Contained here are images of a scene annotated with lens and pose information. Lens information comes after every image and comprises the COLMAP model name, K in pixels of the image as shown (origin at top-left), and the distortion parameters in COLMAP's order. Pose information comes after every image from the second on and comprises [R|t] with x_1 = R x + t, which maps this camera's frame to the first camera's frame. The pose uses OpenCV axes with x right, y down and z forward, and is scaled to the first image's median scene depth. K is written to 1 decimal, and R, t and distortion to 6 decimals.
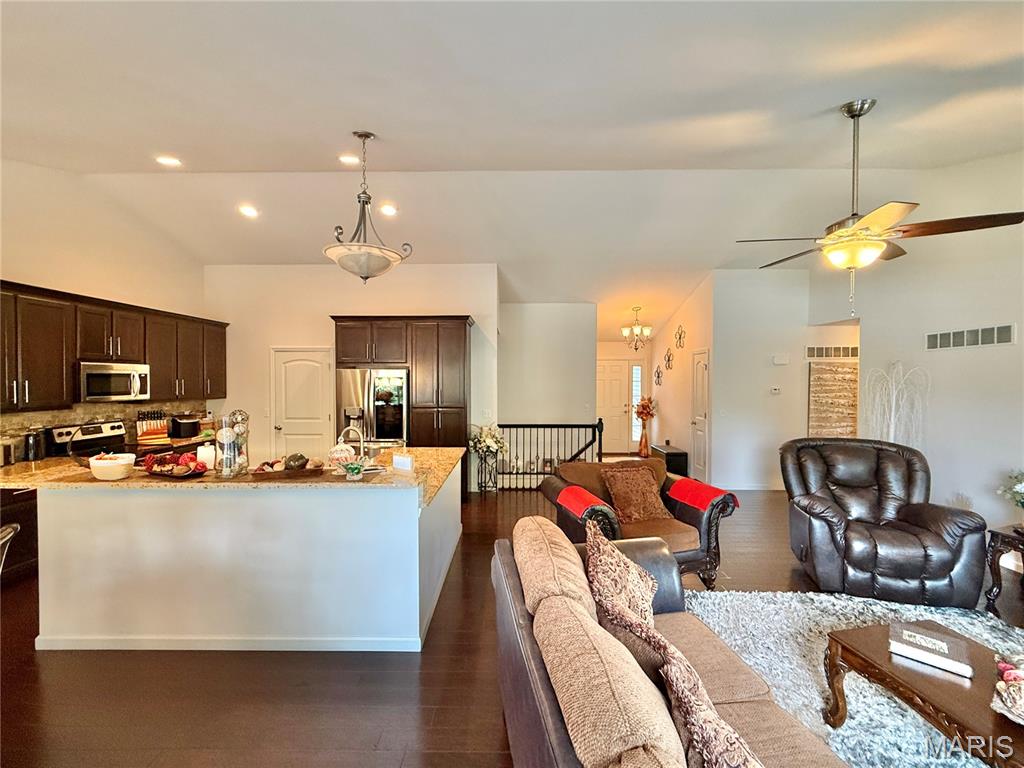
lens RADIAL K [[412.6, 0, 508.4], [0, 412.6, 384.2], [0, 0, 1]] dist [0.002459, 0.000264]
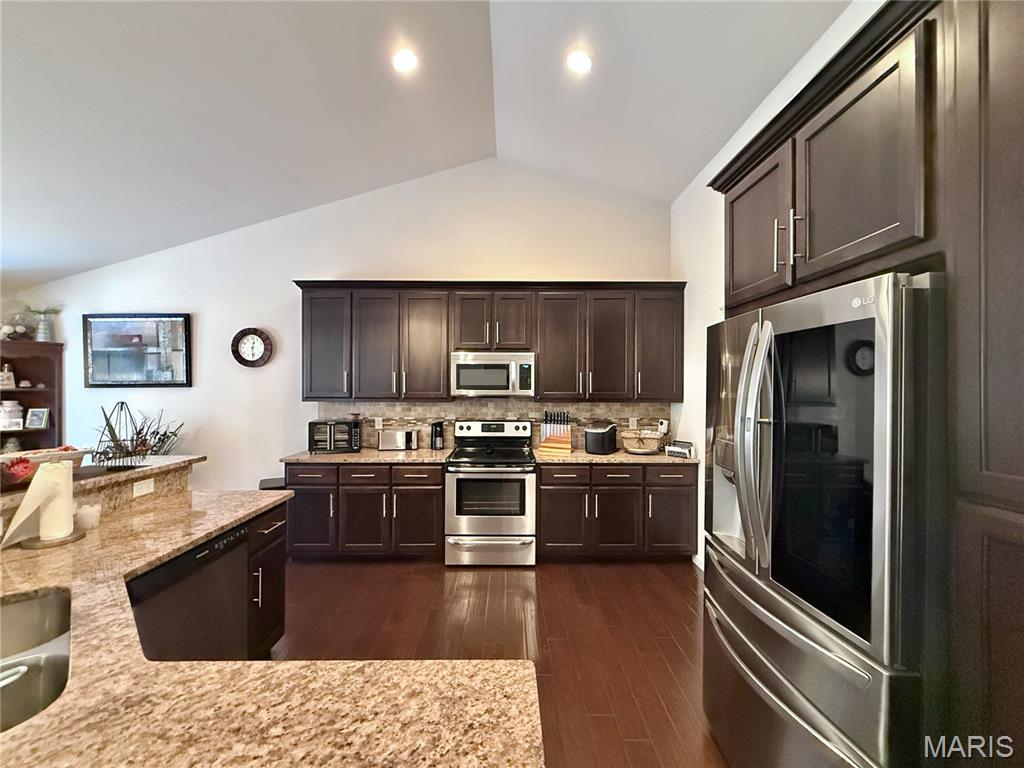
lens RADIAL K [[412.6, 0, 509.3], [0, 412.6, 386.0], [0, 0, 1]] dist [0.002459, 0.000264]
pose [[0.023603, -0.004334, -0.999712, -0.082956], [-0.016338, 0.999855, -0.004720, 0.021053], [0.999588, 0.016445, 0.023529, 0.939293]]
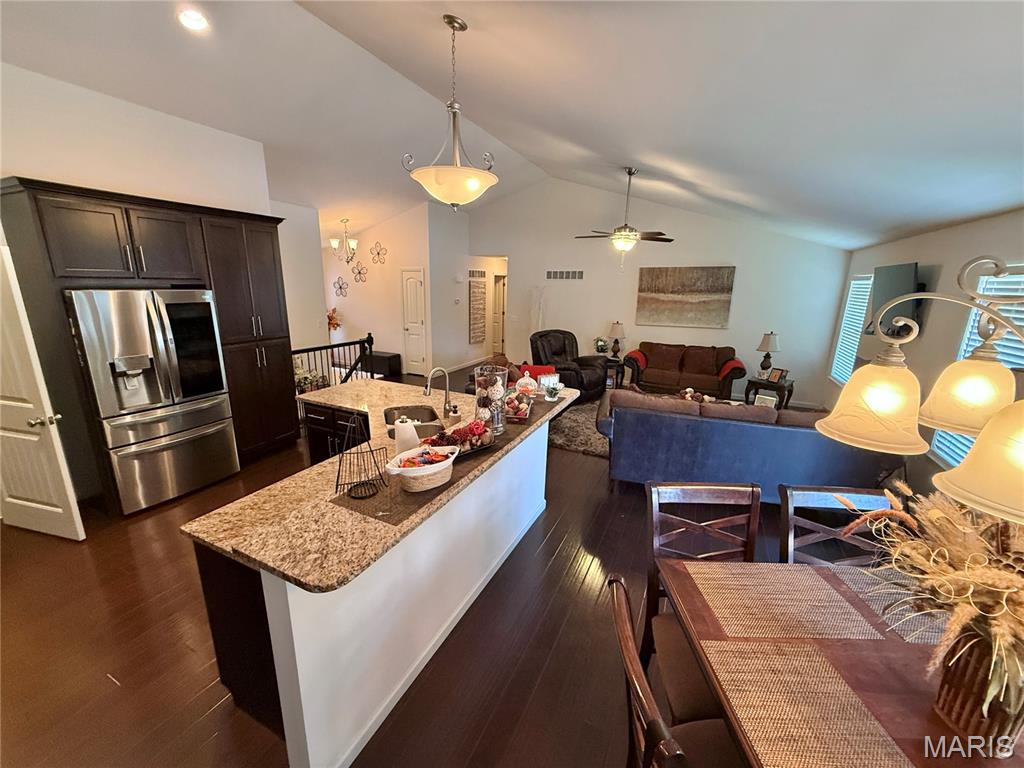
lens RADIAL K [[412.6, 0, 509.8], [0, 412.6, 387.1], [0, 0, 1]] dist [0.002459, 0.000264]
pose [[0.421568, -0.216436, 0.880589, -0.765799], [-0.008942, 0.970058, 0.242707, -0.056306], [-0.906753, -0.110192, 0.407010, 0.298952]]
